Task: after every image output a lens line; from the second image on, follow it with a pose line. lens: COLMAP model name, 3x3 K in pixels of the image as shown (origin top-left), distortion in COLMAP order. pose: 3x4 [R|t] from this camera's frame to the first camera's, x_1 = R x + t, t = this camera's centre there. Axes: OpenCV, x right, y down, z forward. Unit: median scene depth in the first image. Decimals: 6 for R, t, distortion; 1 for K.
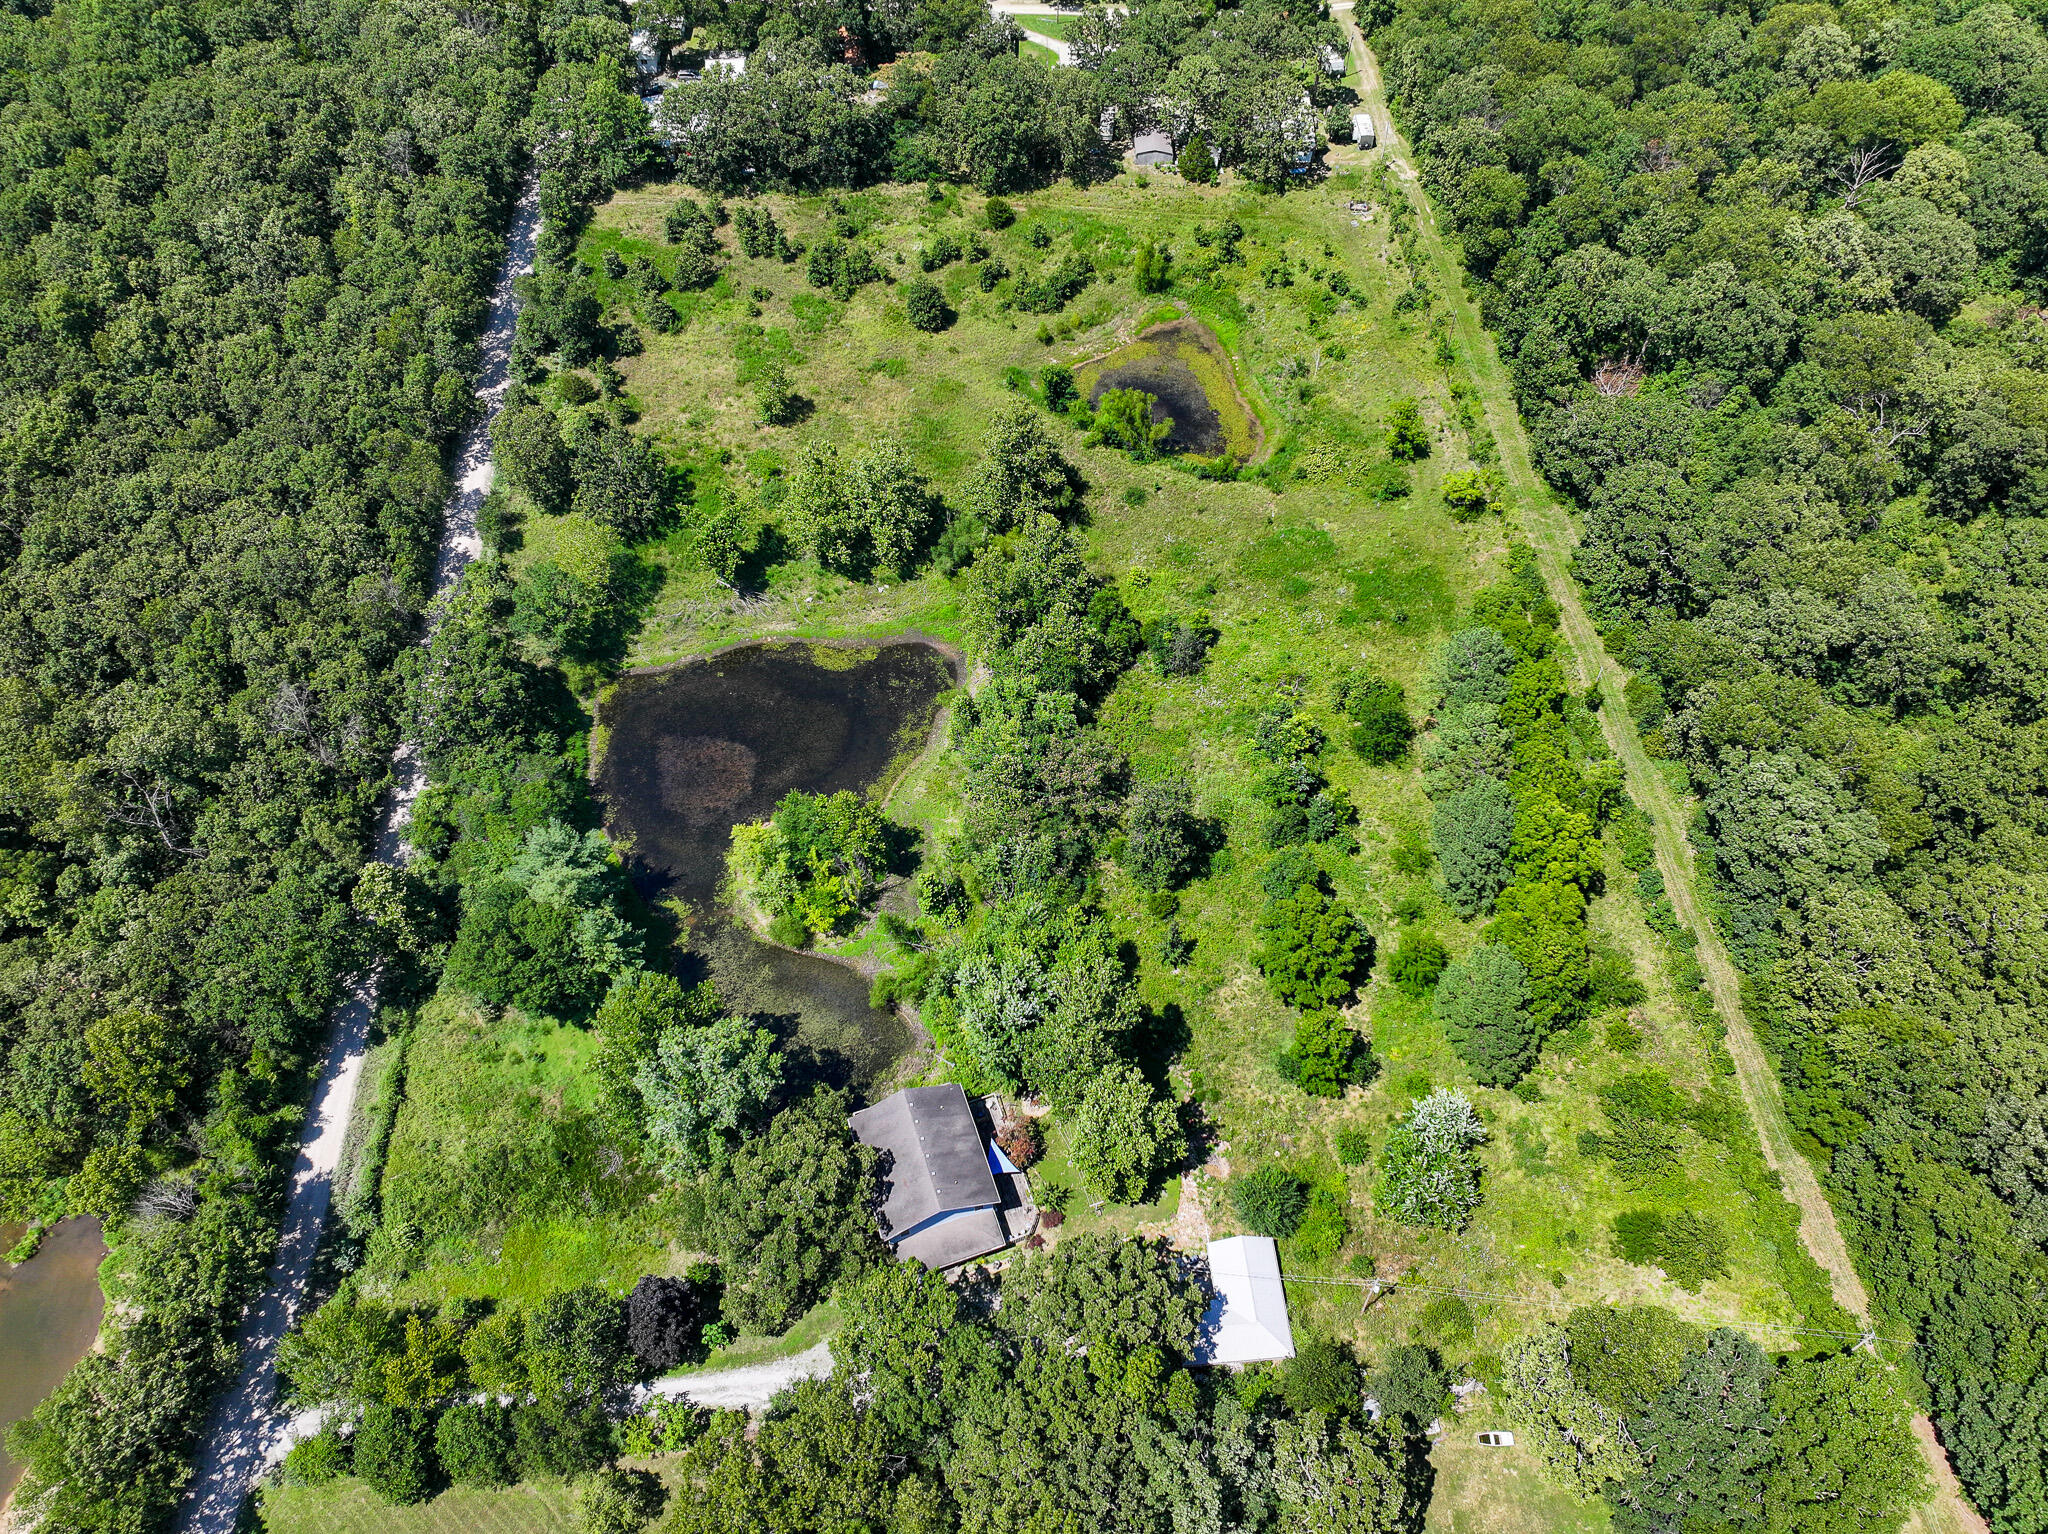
lens RADIAL K [[1416.8, 0, 1024.0], [0, 1416.8, 767.0], [0, 0, 1]] dist [-0.003728, 0.028478]
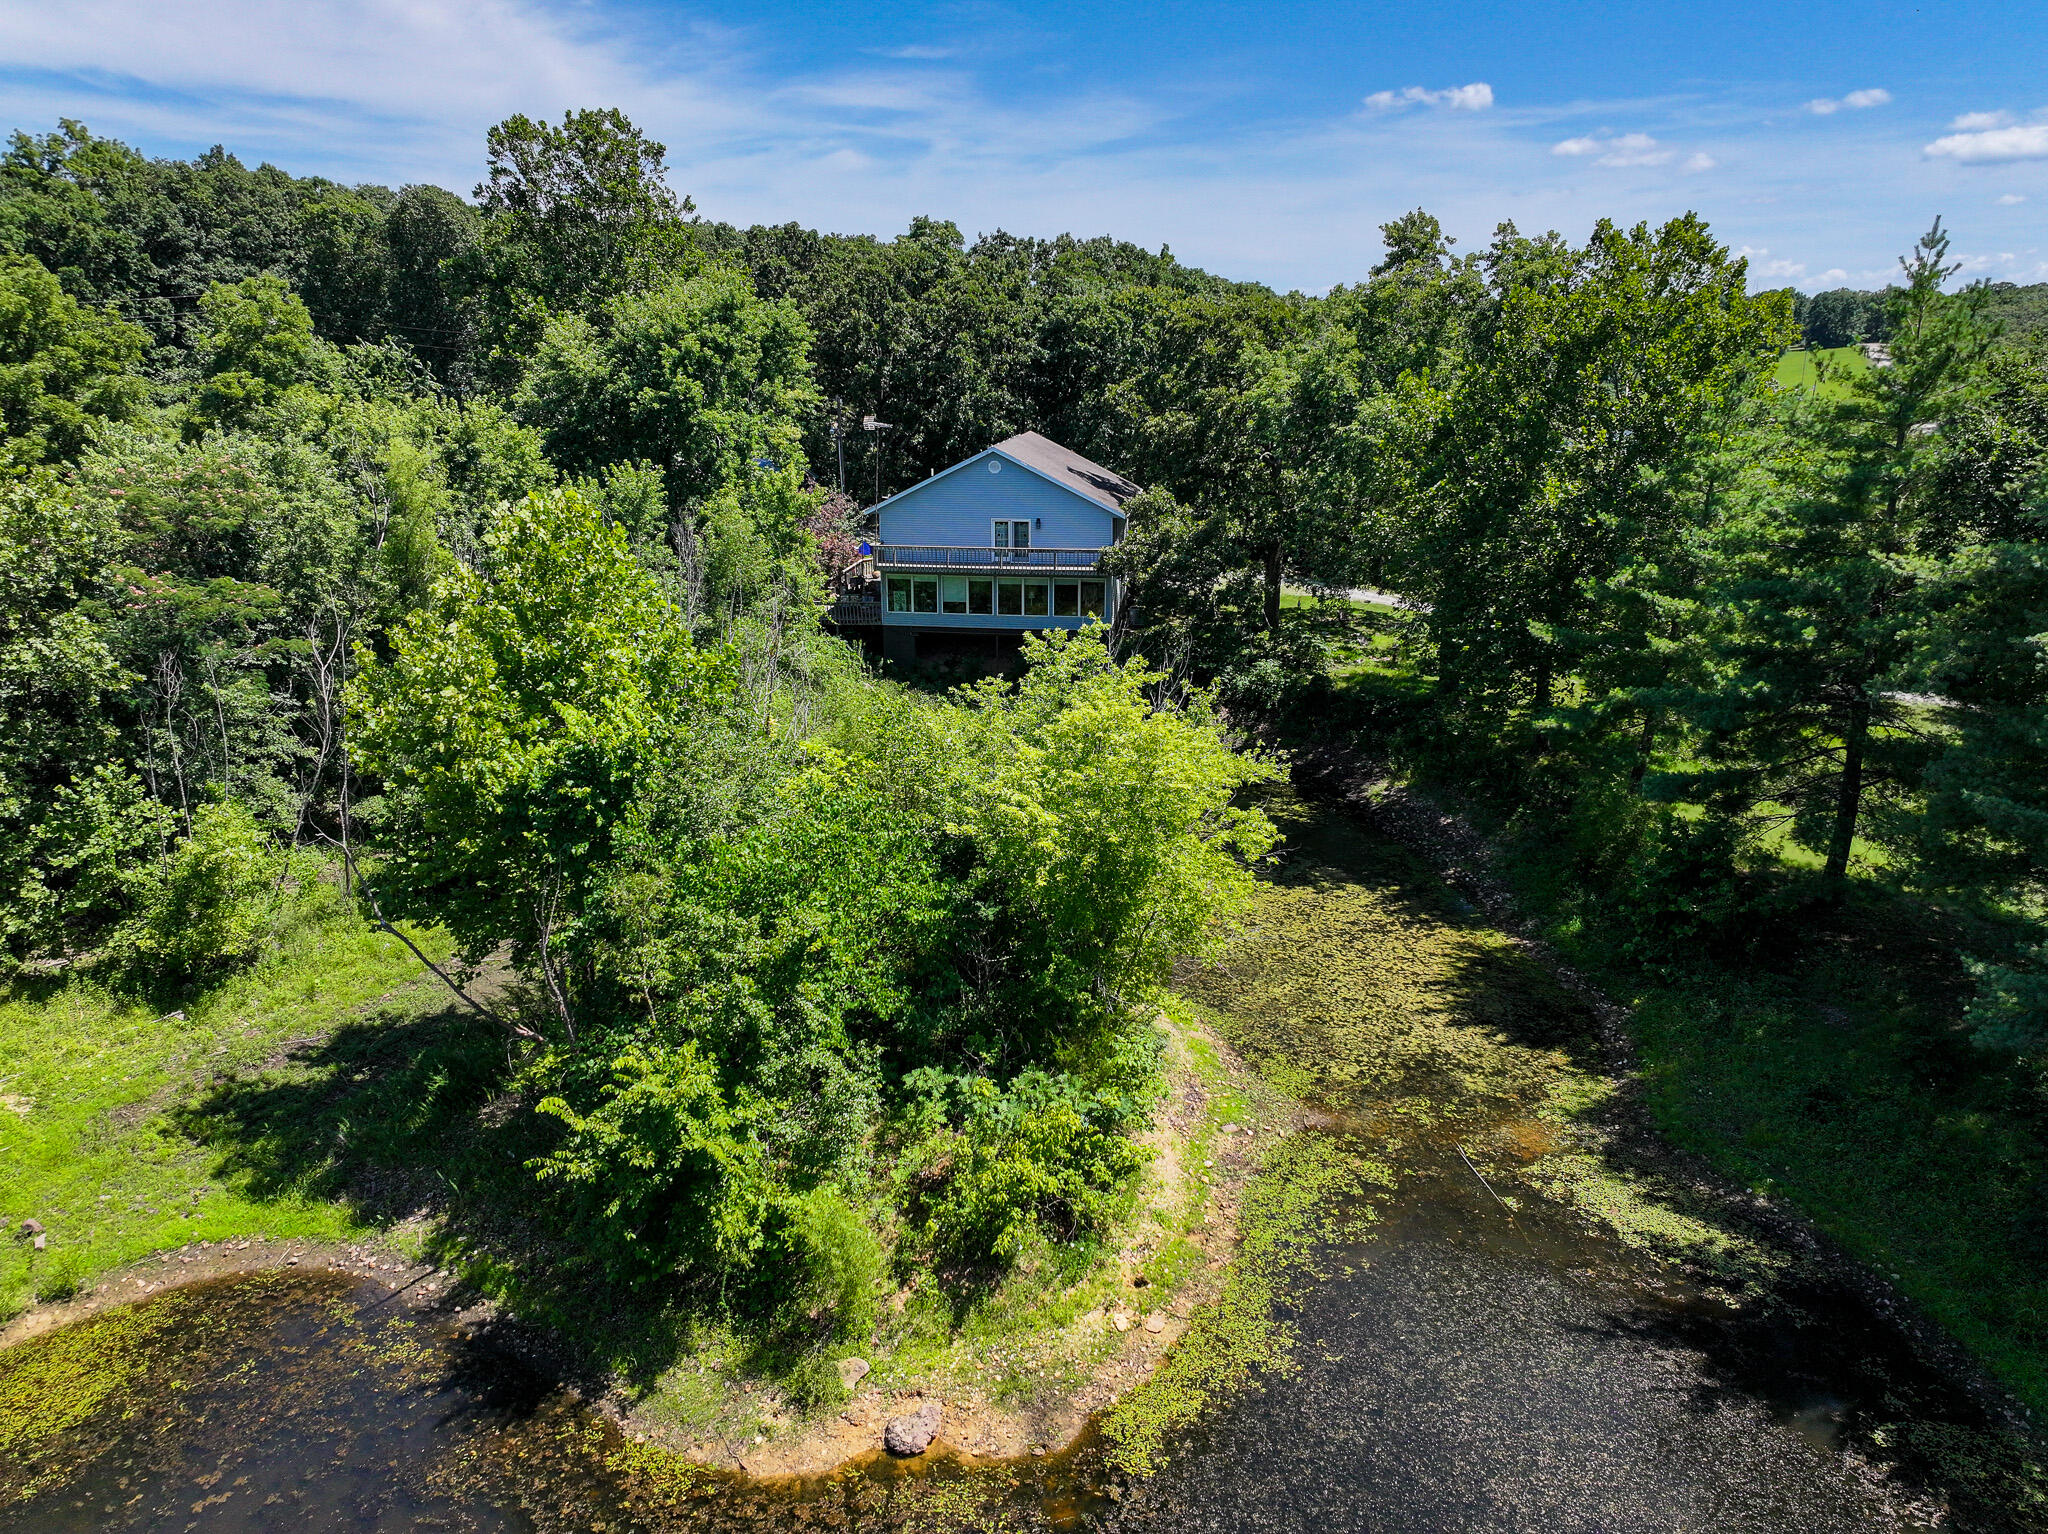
lens RADIAL K [[1439.4, 0, 1023.9], [0, 1439.4, 760.4], [0, 0, 1]] dist [0.005537, 0.008529]
pose [[-0.896067, -0.113751, 0.429098, -0.206156], [0.356051, 0.393140, 0.847743, -0.075309], [-0.265127, 0.912415, -0.311779, 0.846984]]
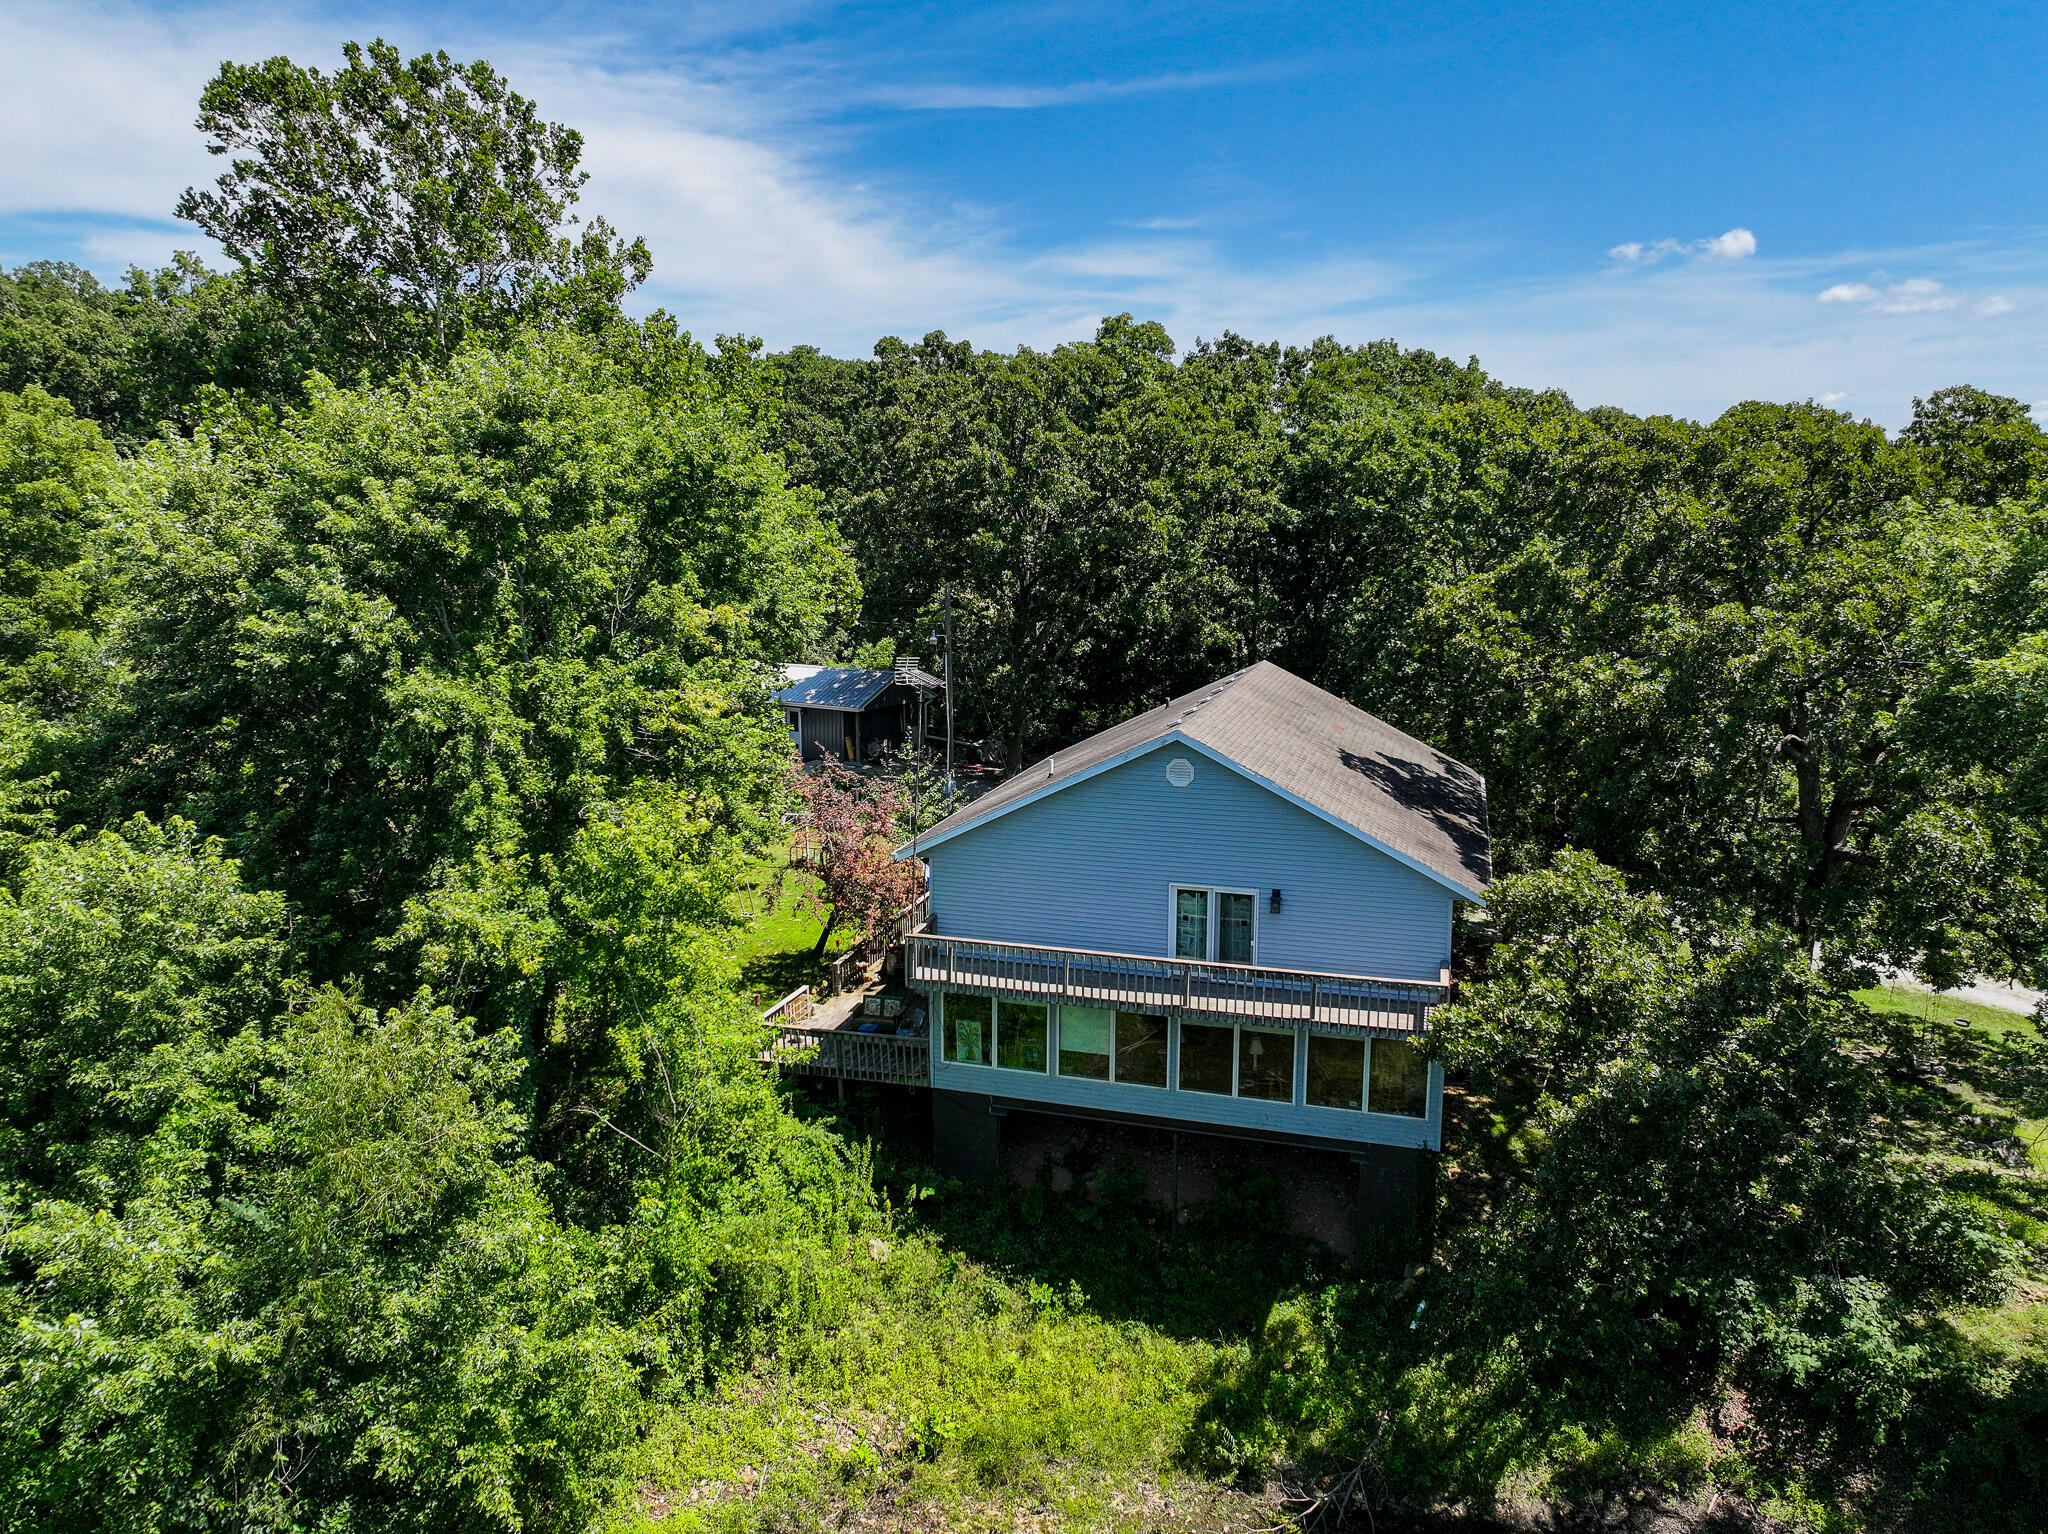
lens RADIAL K [[1427.0, 0, 1020.2], [0, 1427.0, 796.6], [0, 0, 1]] dist [-0.048013, 0.092644]
pose [[-0.811570, -0.111037, 0.573607, -0.126097], [0.466225, 0.468619, 0.750354, 0.052386], [-0.352120, 0.876394, -0.328549, 0.746288]]
